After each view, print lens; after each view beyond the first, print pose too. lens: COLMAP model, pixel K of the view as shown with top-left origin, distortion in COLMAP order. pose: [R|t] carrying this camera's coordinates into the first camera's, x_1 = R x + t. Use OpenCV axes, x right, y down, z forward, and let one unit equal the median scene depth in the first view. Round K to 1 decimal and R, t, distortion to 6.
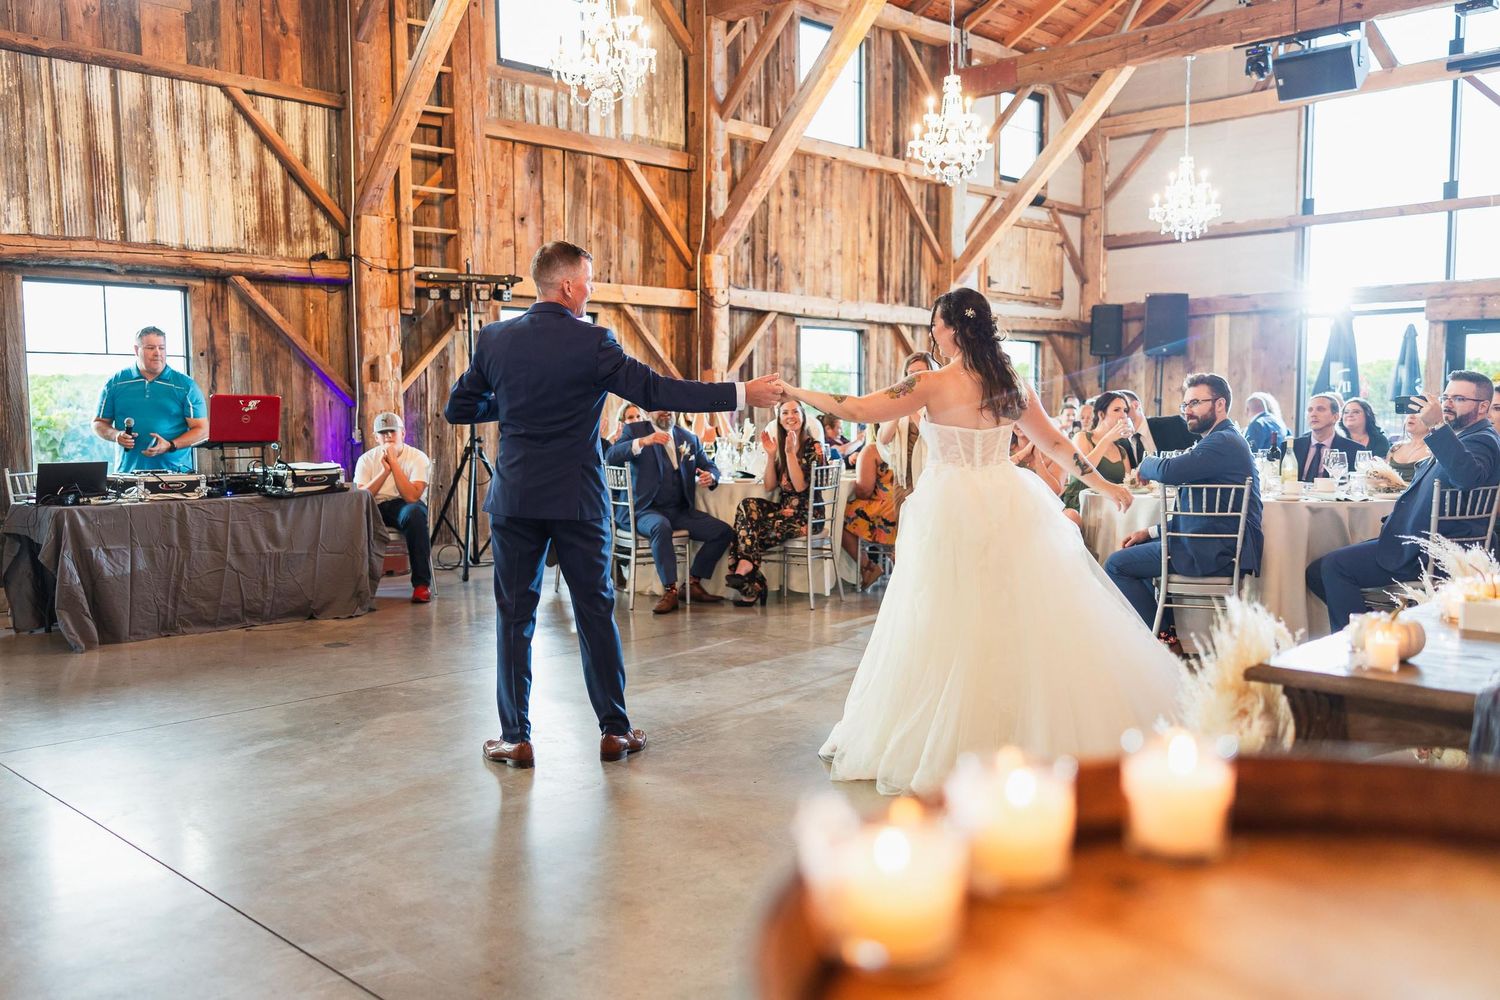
lens RADIAL K [[1158.6, 0, 735.4], [0, 1158.6, 504.4], [0, 0, 1]] dist [0.000383, 0.011339]
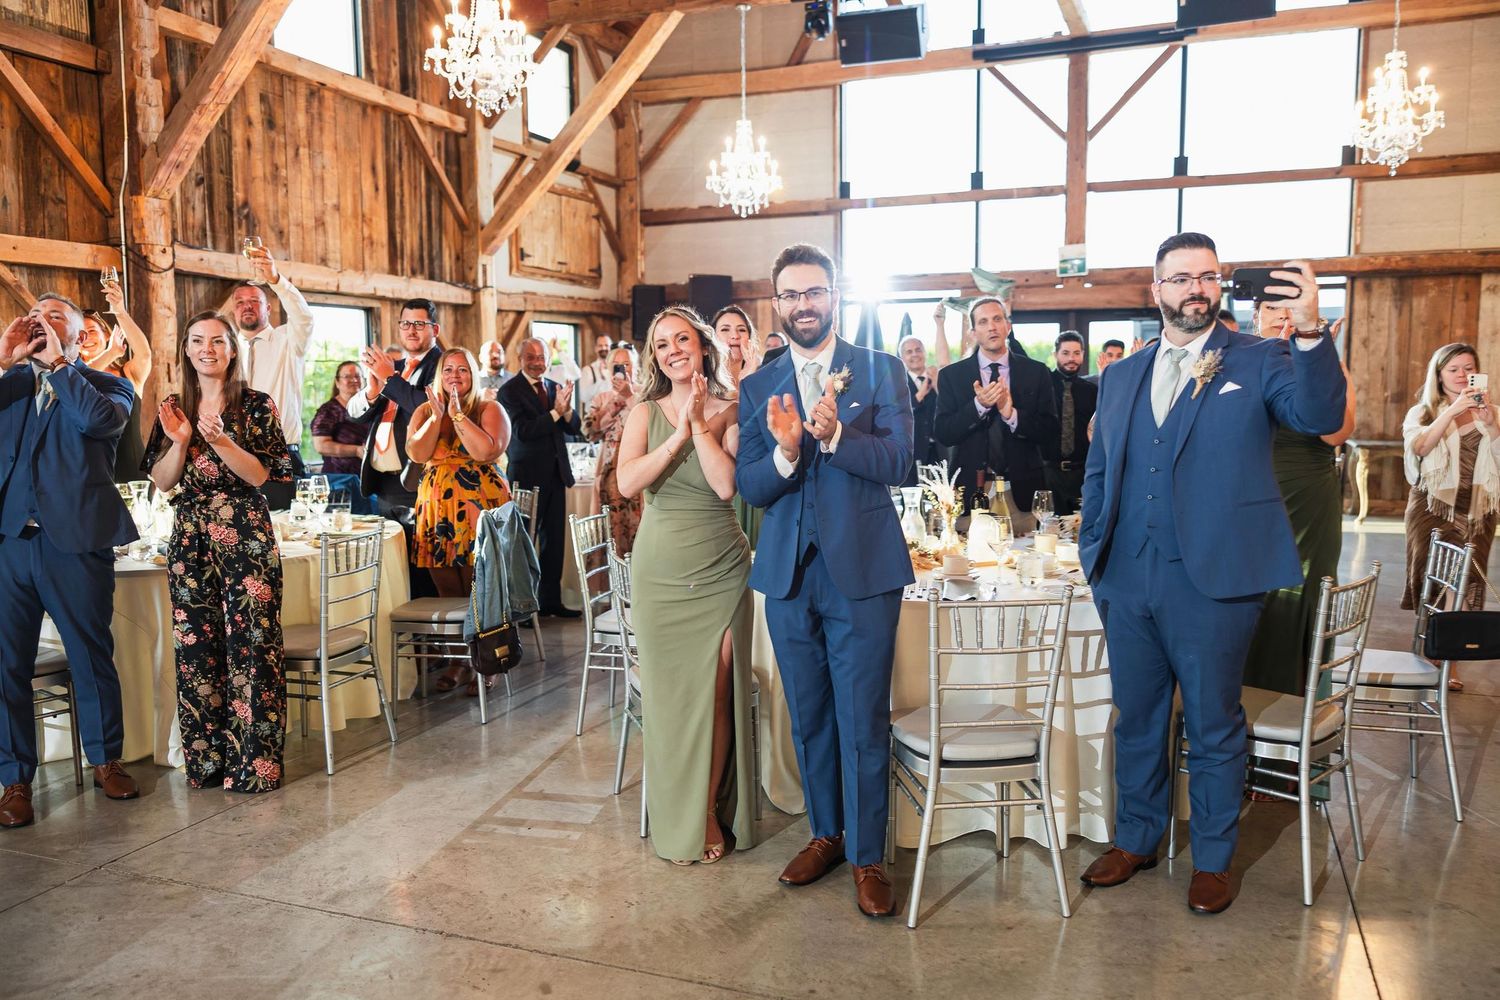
lens RADIAL K [[1158.6, 0, 735.4], [0, 1158.6, 504.4], [0, 0, 1]] dist [0.000383, 0.011339]
pose [[0.918239, -0.043952, 0.393581, 0.021076], [0.036093, 0.998974, 0.027352, -0.029903], [-0.394379, -0.010910, 0.918883, 0.177102]]
